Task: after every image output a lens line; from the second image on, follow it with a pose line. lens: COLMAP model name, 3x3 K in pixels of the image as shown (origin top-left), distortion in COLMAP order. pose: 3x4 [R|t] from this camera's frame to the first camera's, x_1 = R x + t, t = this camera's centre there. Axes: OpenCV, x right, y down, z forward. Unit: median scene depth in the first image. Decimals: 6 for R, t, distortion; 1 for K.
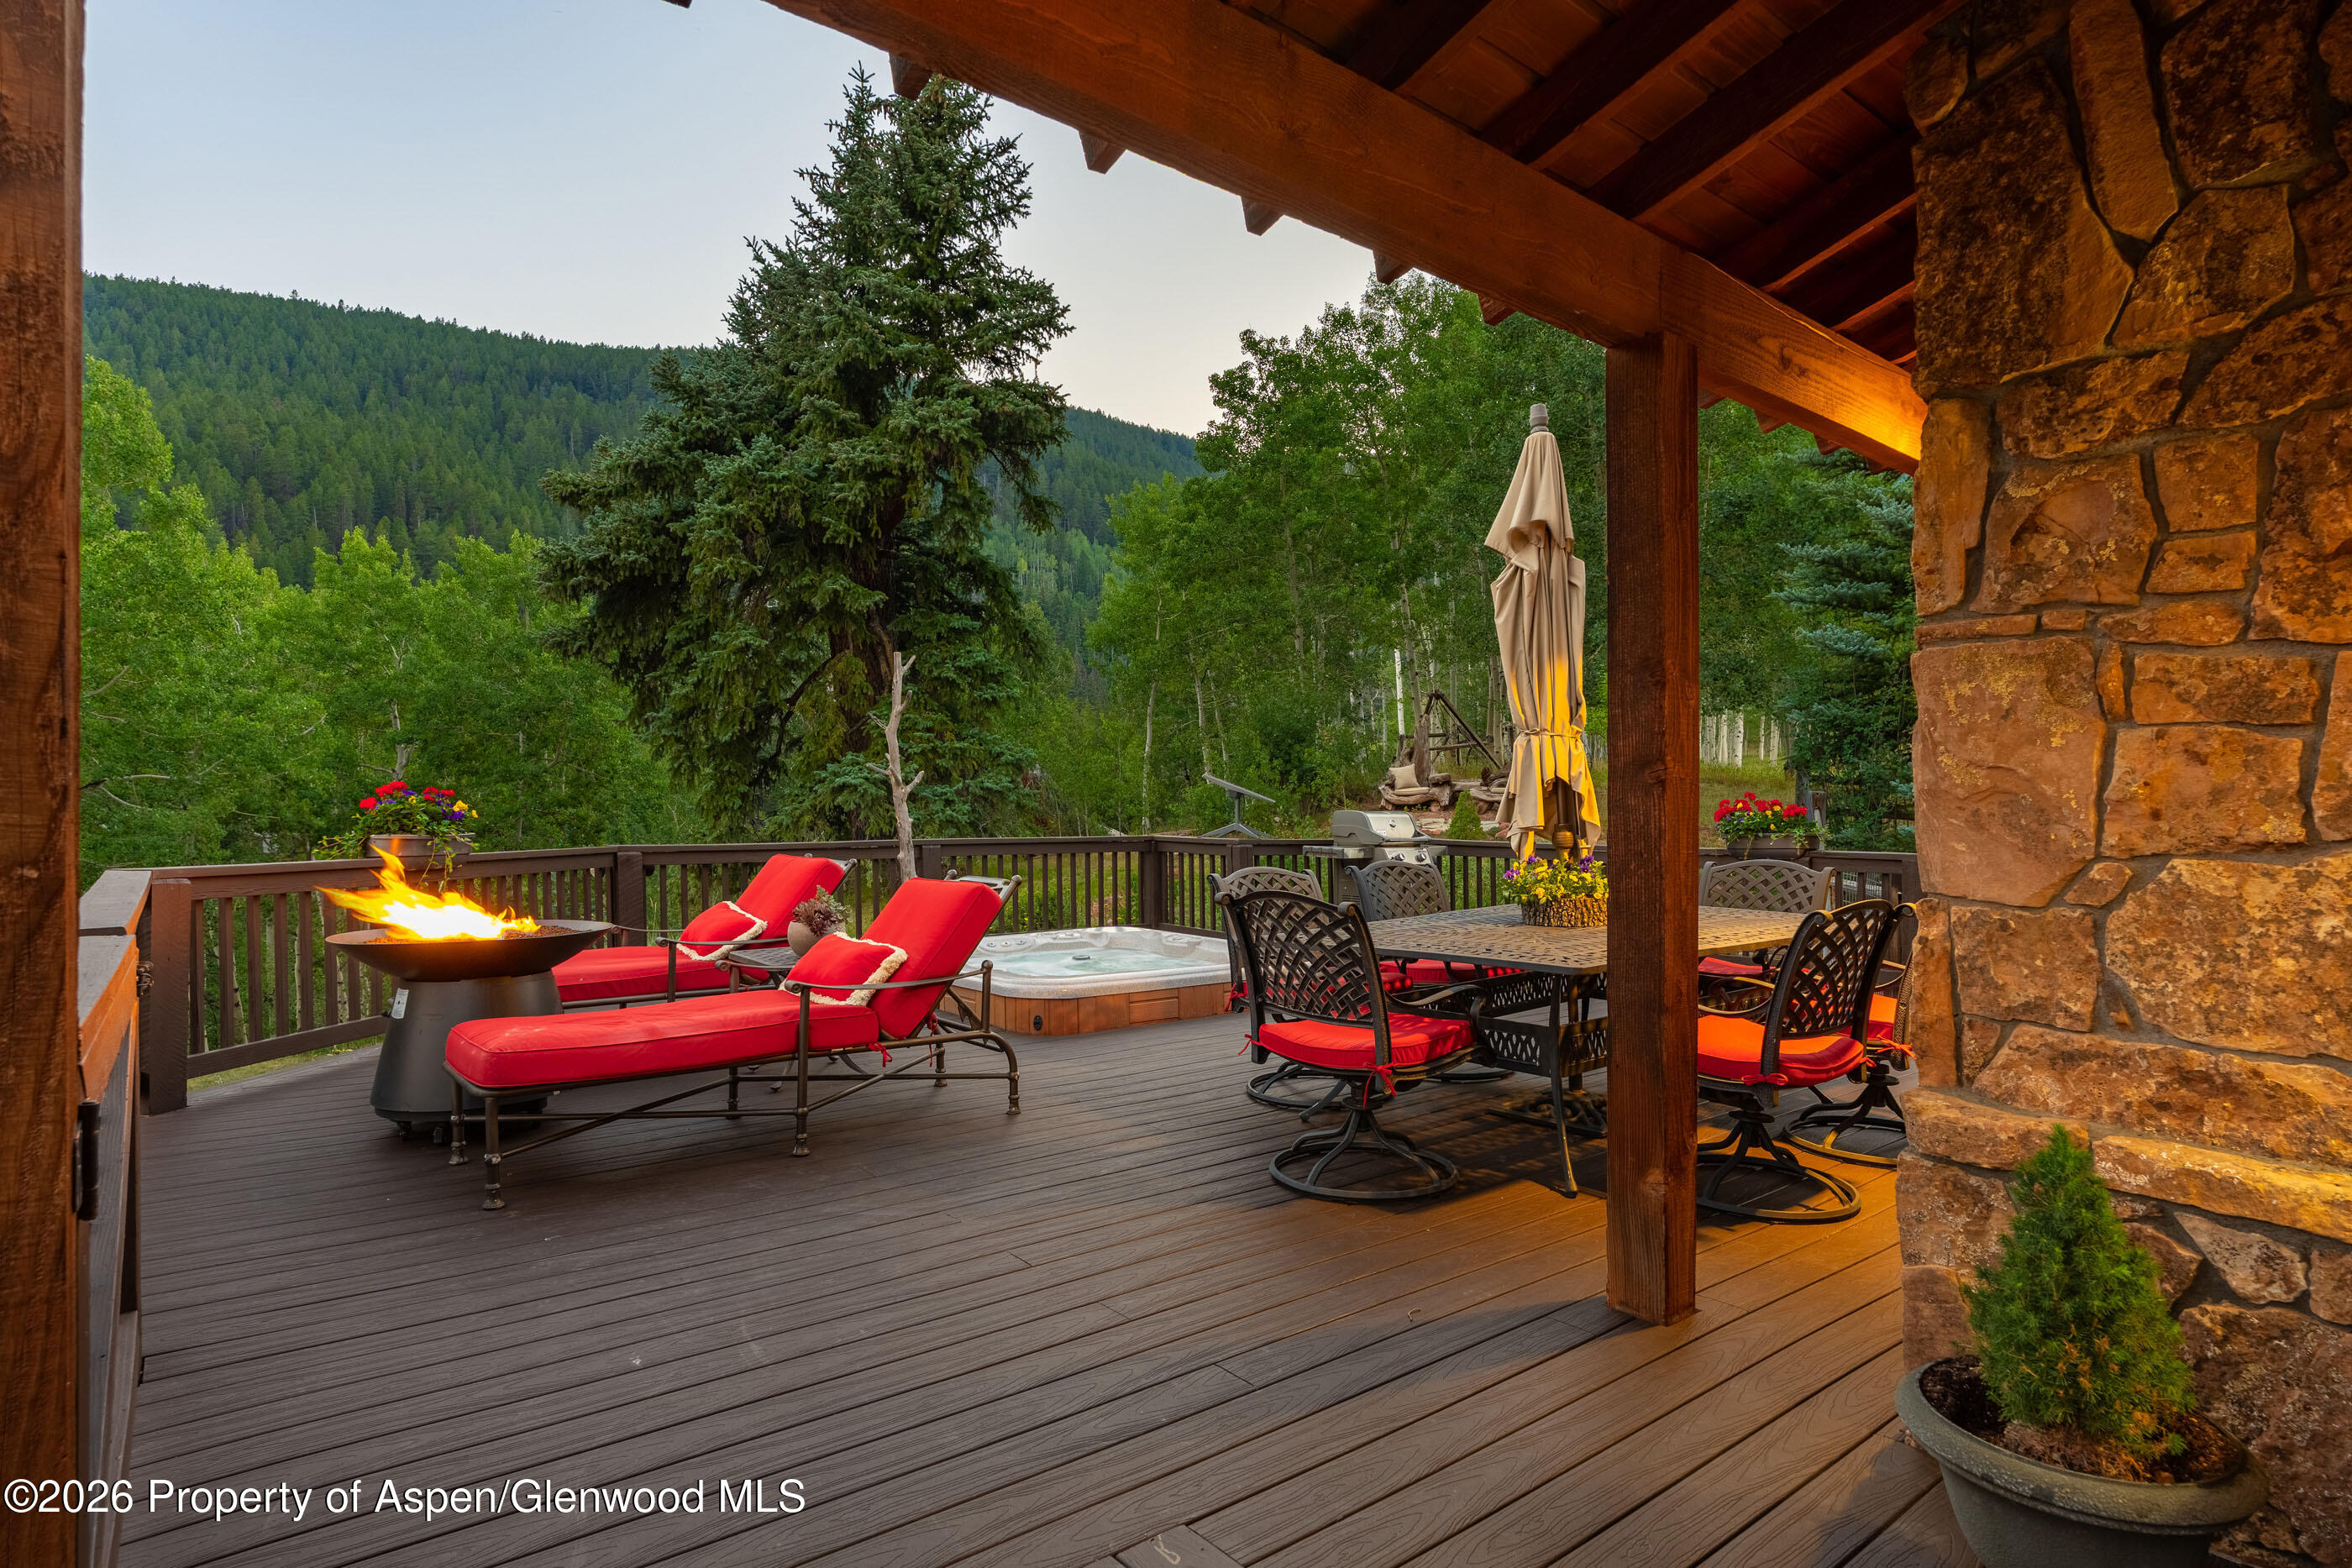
lens RADIAL K [[1264.2, 0, 1174.9], [0, 1264.2, 796.0], [0, 0, 1]] dist [-0.000899, 0.000916]
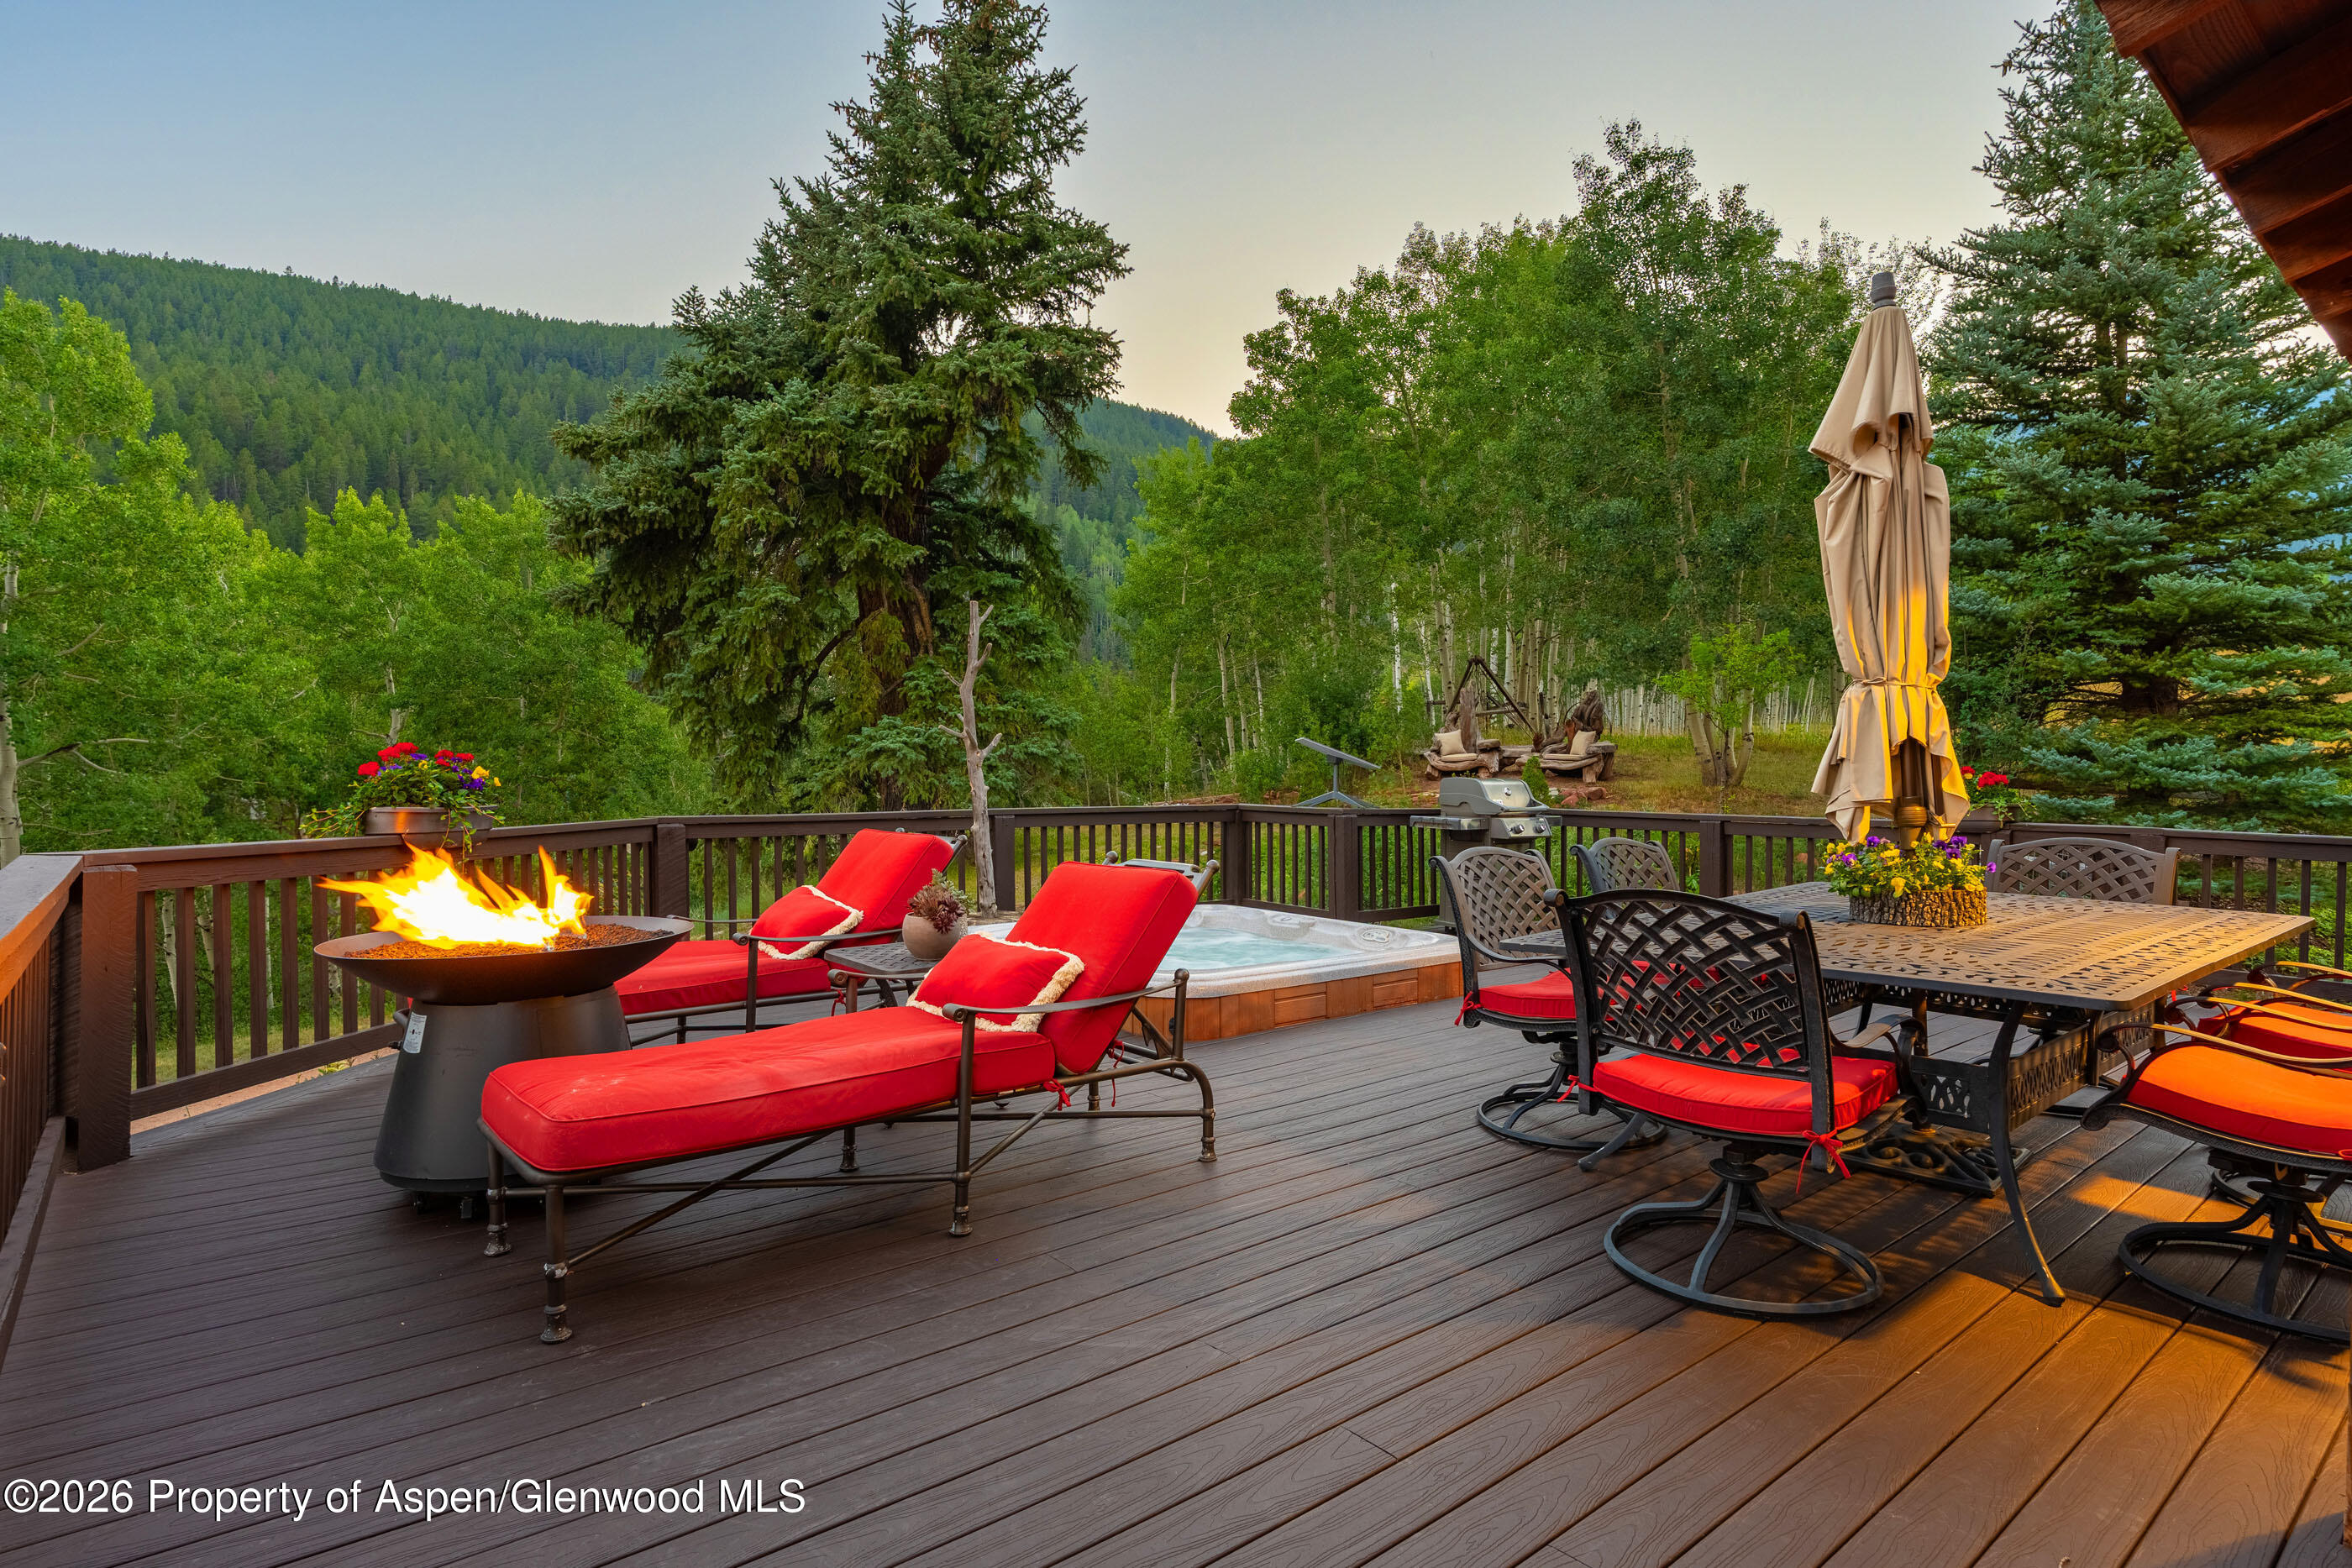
lens RADIAL K [[1196.9, 0, 1201.9], [0, 1196.9, 754.2], [0, 0, 1]] dist [-0.002089, 0.000431]
pose [[0.998955, 0.001595, 0.045680, -0.065782], [-0.001284, 0.999976, -0.006837, 0.000418], [-0.045690, 0.006772, 0.998933, 0.098095]]
